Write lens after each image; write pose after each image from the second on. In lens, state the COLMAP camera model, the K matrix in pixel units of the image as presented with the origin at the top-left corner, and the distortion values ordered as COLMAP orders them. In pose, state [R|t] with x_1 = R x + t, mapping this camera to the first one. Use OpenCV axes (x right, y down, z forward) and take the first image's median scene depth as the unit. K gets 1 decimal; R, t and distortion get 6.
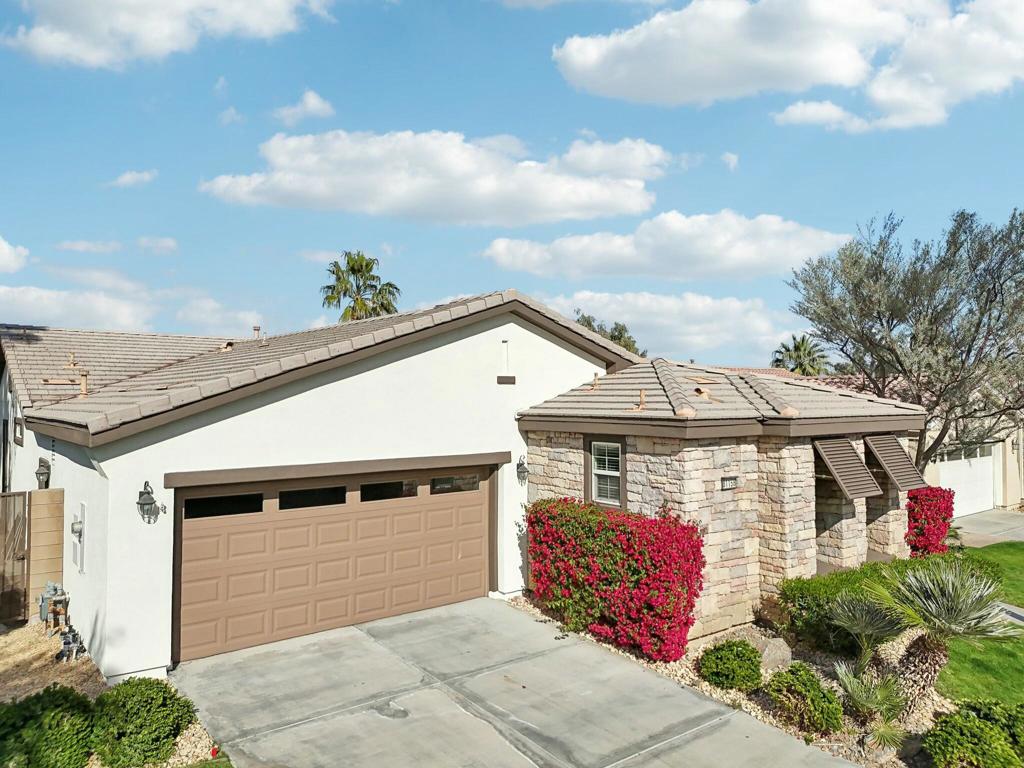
lens RADIAL K [[722.0, 0, 512.0], [0, 722.0, 384.0], [0, 0, 1]] dist [0.030656, -0.004241]
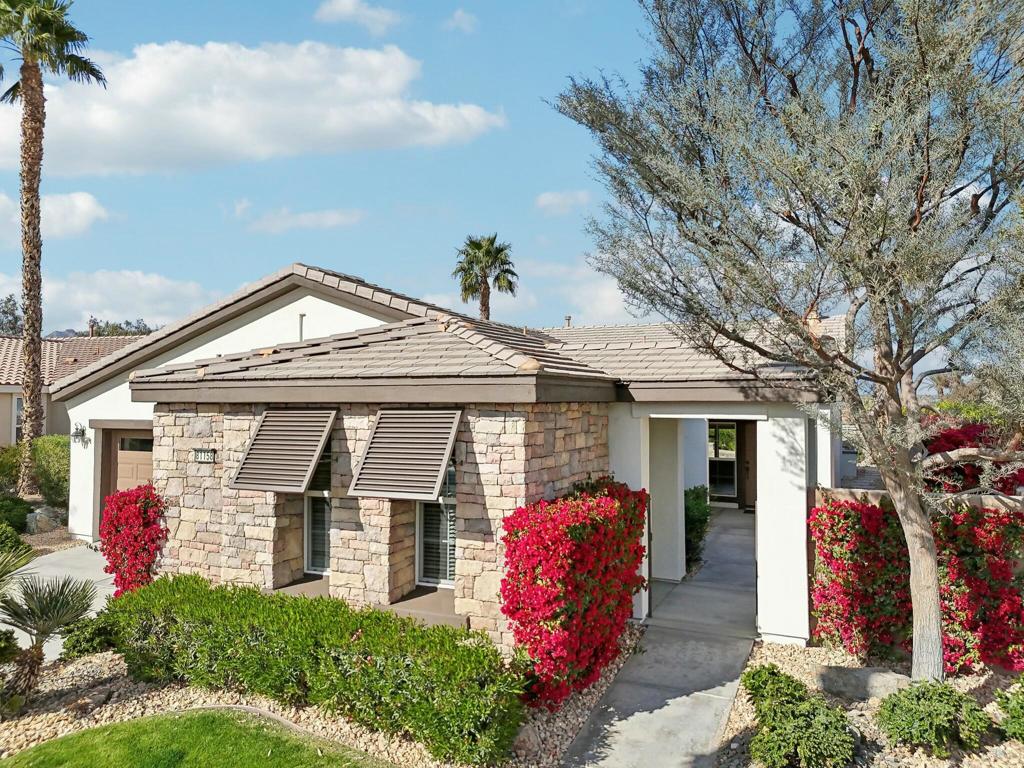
lens RADIAL K [[722.0, 0, 512.0], [0, 722.0, 384.0], [0, 0, 1]] dist [0.030656, -0.004241]
pose [[0.475653, -0.012765, -0.879541, 1.253218], [0.036449, 0.999322, 0.005208, 0.060224], [0.878878, -0.034535, 0.475795, 0.918880]]
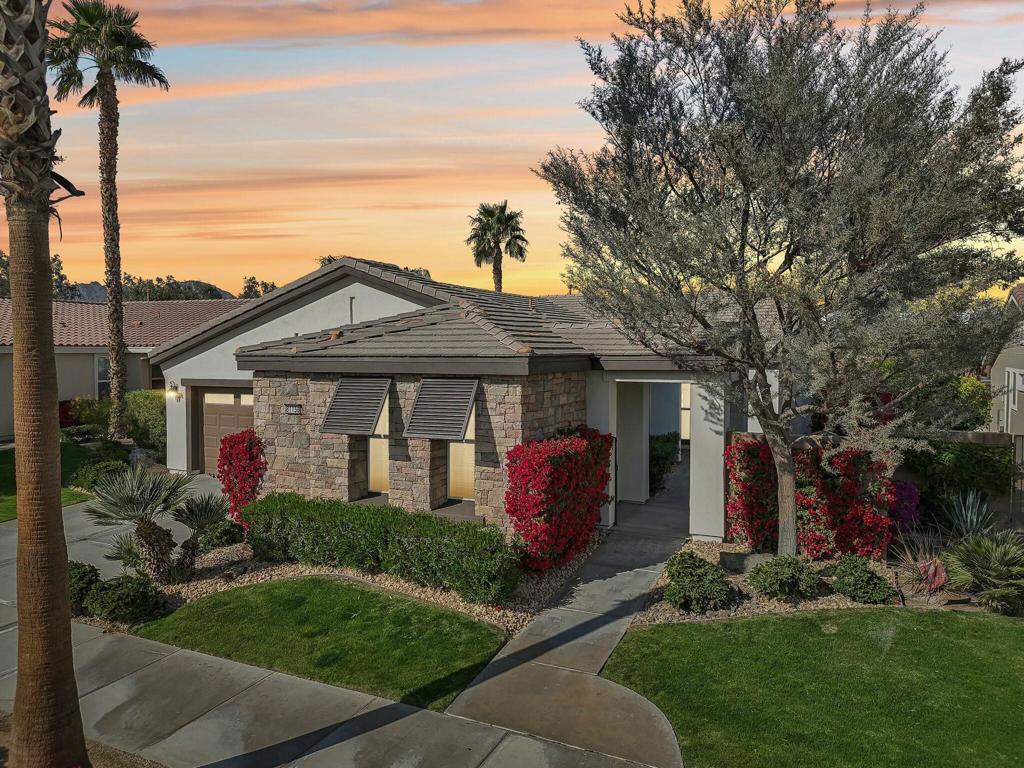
lens RADIAL K [[722.0, 0, 512.0], [0, 722.0, 384.0], [0, 0, 1]] dist [0.030656, -0.004241]
pose [[0.458142, 0.048922, -0.887532, 1.544266], [0.039201, 0.996401, 0.075159, 0.019132], [0.888014, -0.069225, 0.454575, 0.784450]]
